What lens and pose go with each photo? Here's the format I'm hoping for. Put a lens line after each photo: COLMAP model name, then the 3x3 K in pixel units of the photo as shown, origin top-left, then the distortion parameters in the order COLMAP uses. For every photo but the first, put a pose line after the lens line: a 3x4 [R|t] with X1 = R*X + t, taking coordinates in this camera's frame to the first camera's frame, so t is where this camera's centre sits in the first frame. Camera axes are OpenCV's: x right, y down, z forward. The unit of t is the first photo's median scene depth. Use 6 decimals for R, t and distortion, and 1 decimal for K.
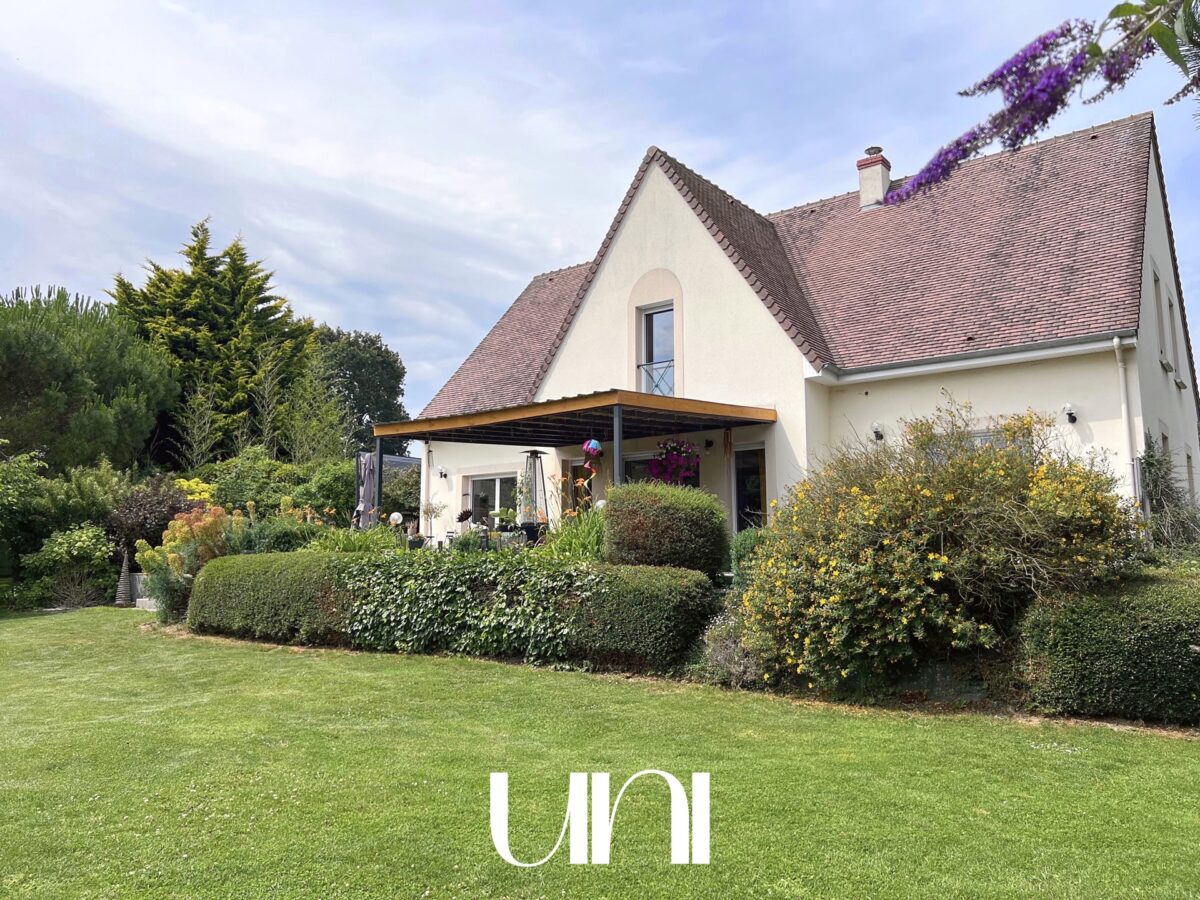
lens RADIAL K [[907.7, 0, 600.0], [0, 907.7, 450.0], [0, 0, 1]] dist [0.001287, -0.005484]
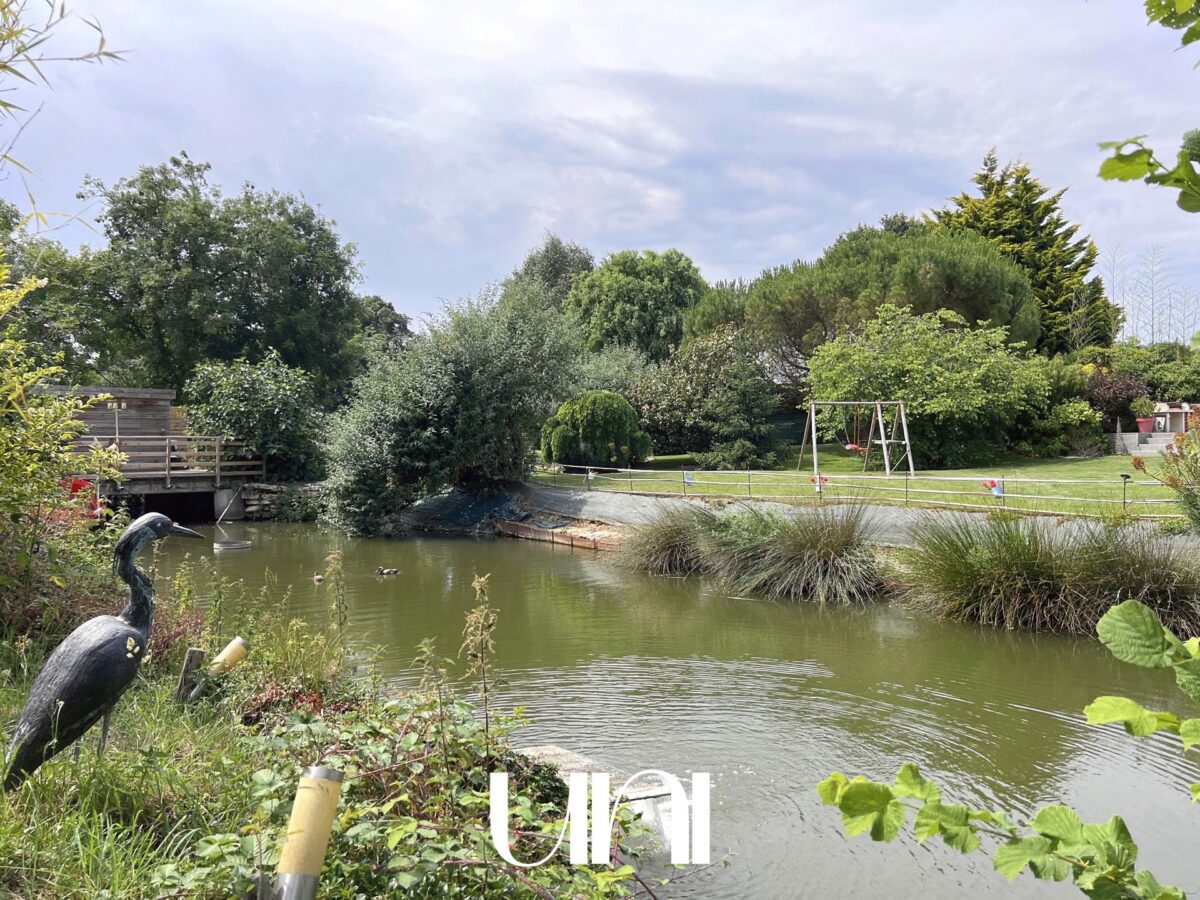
lens RADIAL K [[893.2, 0, 605.7], [0, 893.2, 442.9], [0, 0, 1]] dist [0.043807, -0.064666]
pose [[0.886855, -0.002404, -0.462041, -0.706669], [0.058755, 0.992455, 0.107613, -0.053012], [0.458297, -0.122584, 0.880305, -0.701046]]
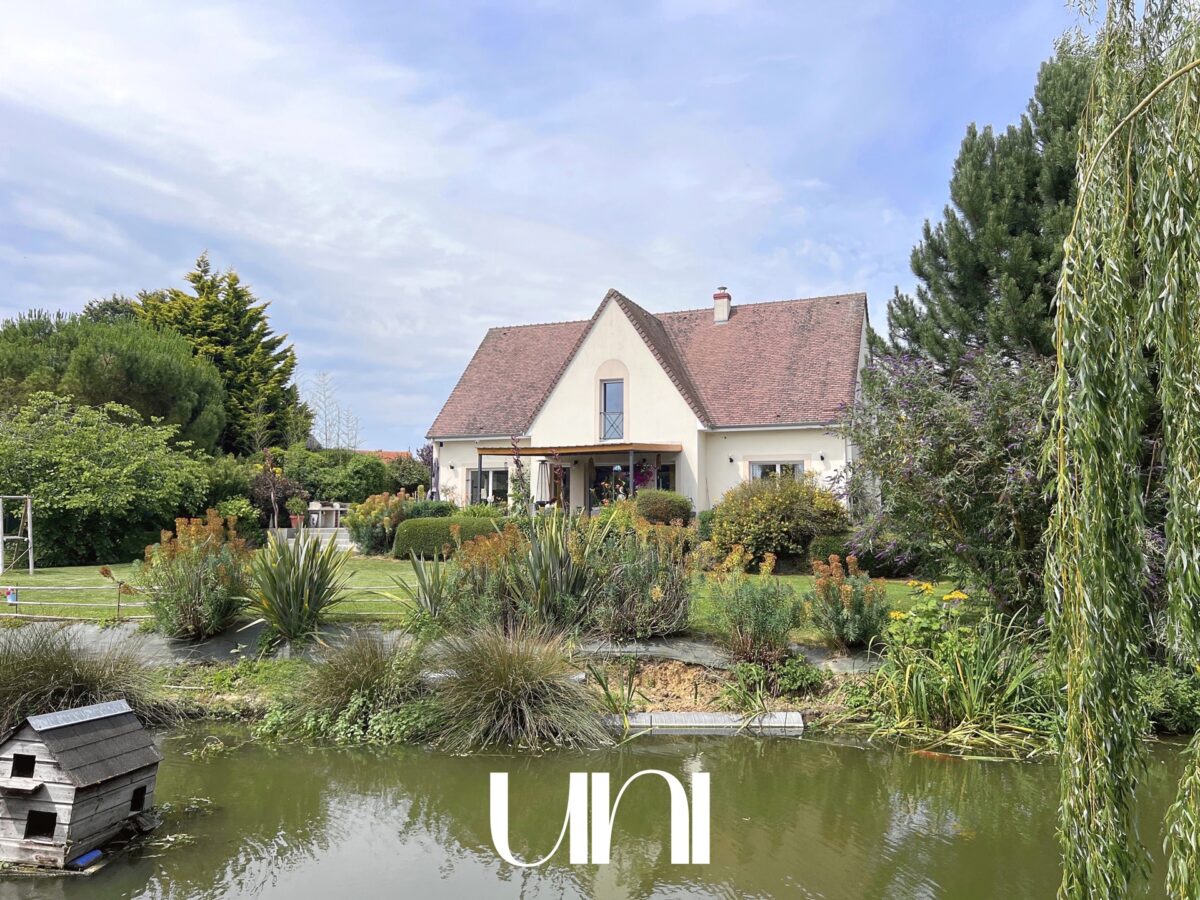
lens RADIAL K [[895.1, 0, 612.2], [0, 895.1, 441.4], [0, 0, 1]] dist [0.001763, -0.003053]
pose [[0.962517, 0.033626, 0.269130, -0.456509], [-0.041572, 0.998850, 0.023879, -0.091641], [-0.268018, -0.034172, 0.962808, -0.778881]]
